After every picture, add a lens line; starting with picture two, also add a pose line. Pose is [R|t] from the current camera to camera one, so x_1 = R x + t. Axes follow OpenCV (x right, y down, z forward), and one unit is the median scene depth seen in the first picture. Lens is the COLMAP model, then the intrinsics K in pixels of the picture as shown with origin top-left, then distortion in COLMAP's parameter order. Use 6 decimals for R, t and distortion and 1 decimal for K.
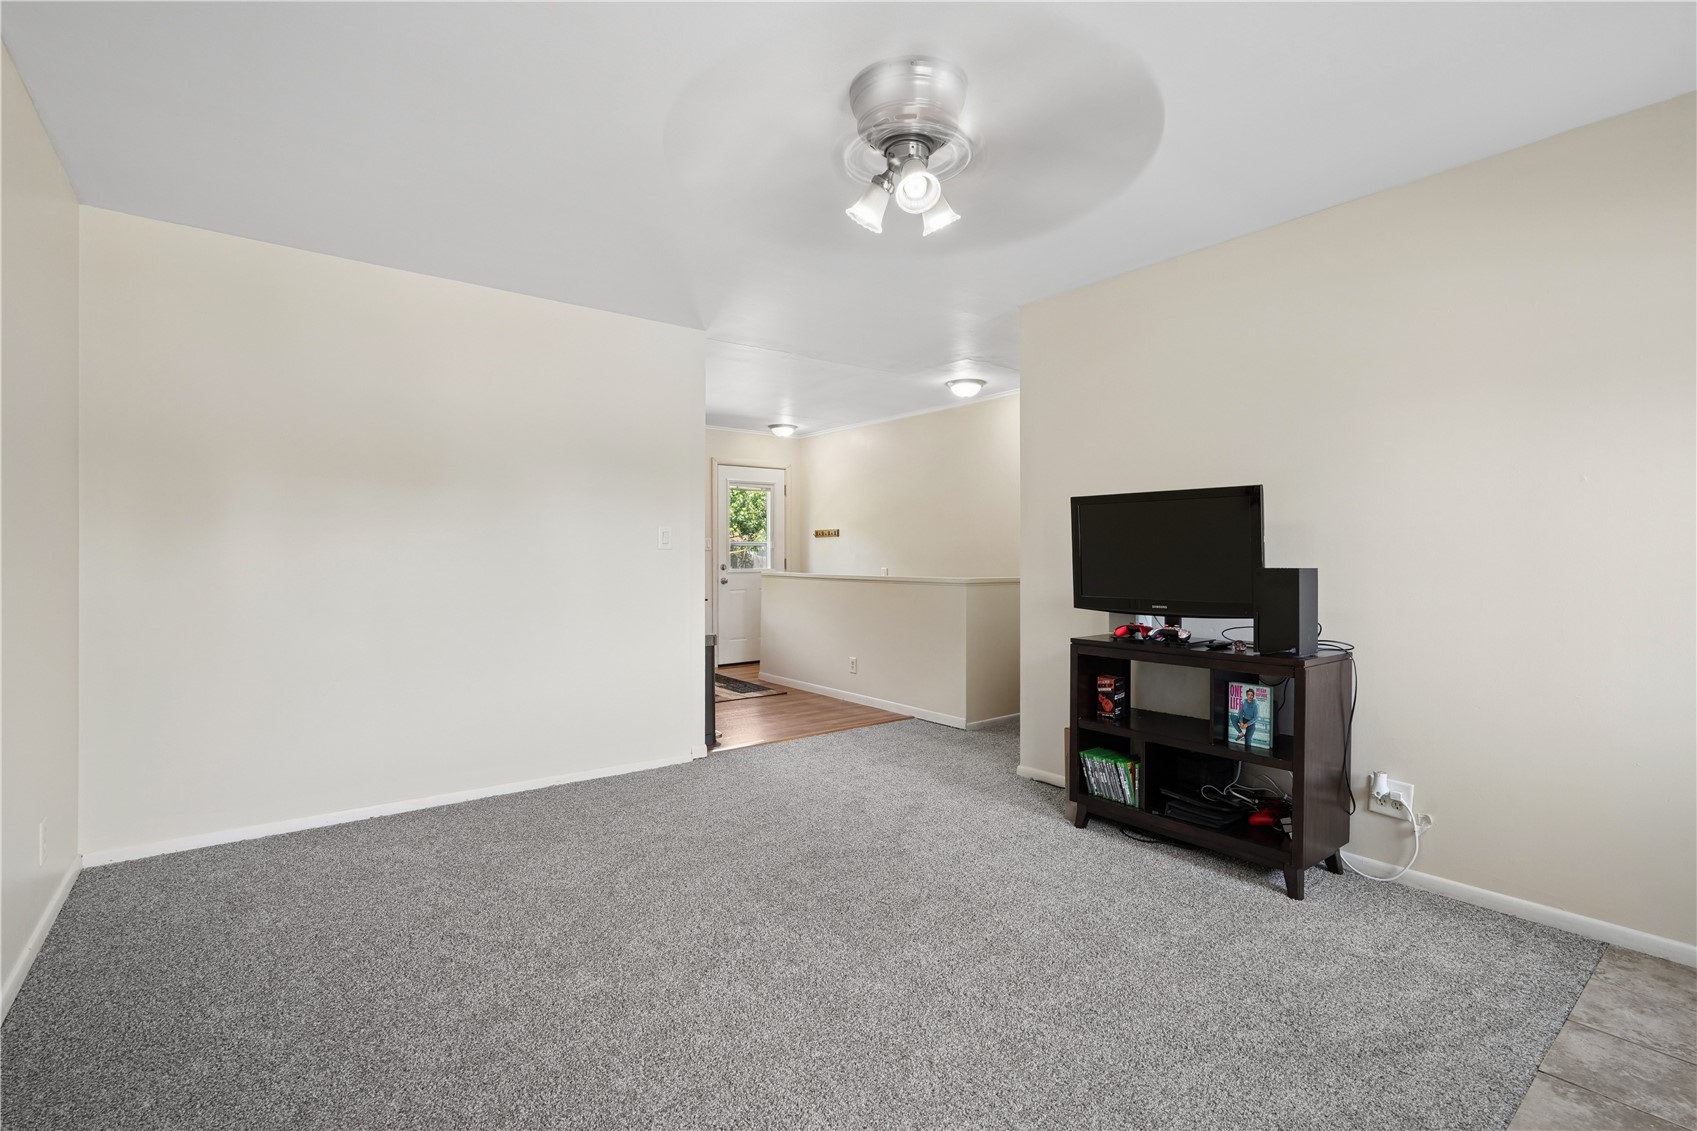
lens RADIAL K [[771.4, 0, 830.4], [0, 771.4, 549.6], [0, 0, 1]] dist [0.013658, 0.005540]
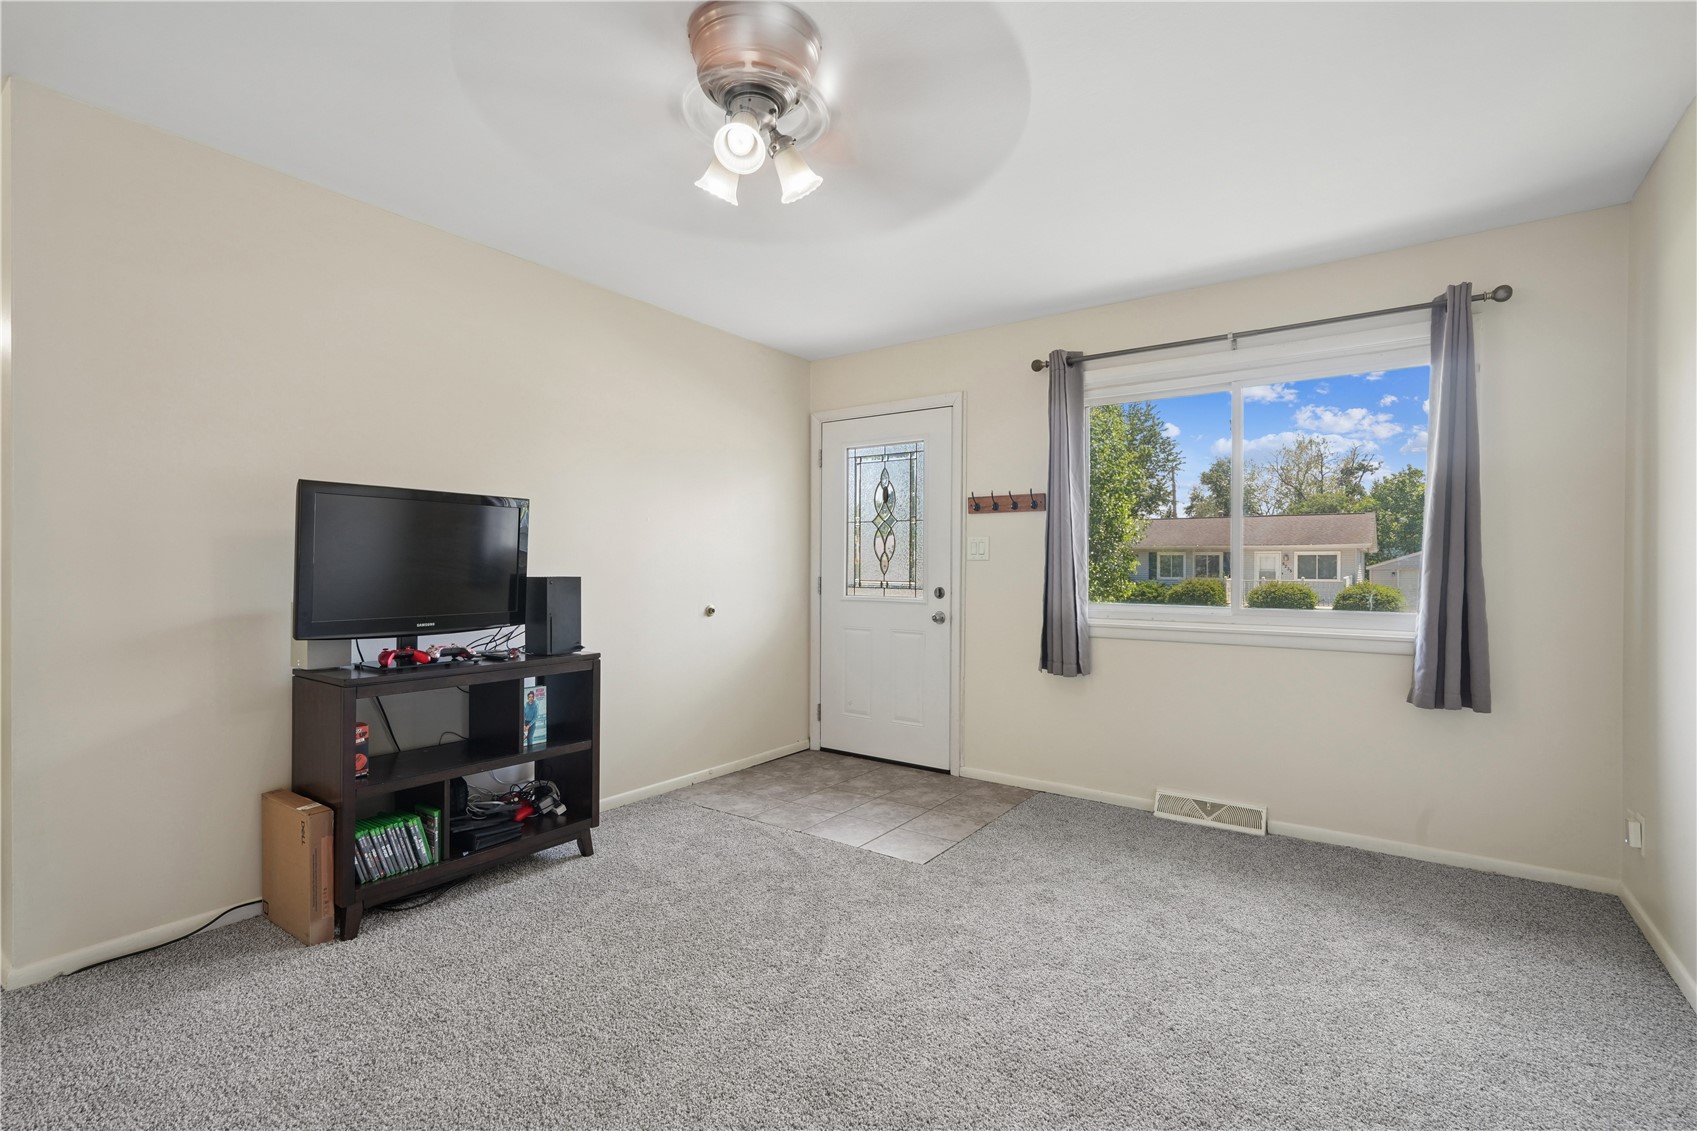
lens RADIAL K [[771.4, 0, 830.4], [0, 771.4, 549.6], [0, 0, 1]] dist [0.013658, 0.005540]
pose [[-0.272516, 0.028386, 0.961732, -0.584738], [-0.011116, 0.999405, -0.032648, 0.015030], [-0.962087, -0.019588, -0.272038, 0.879306]]
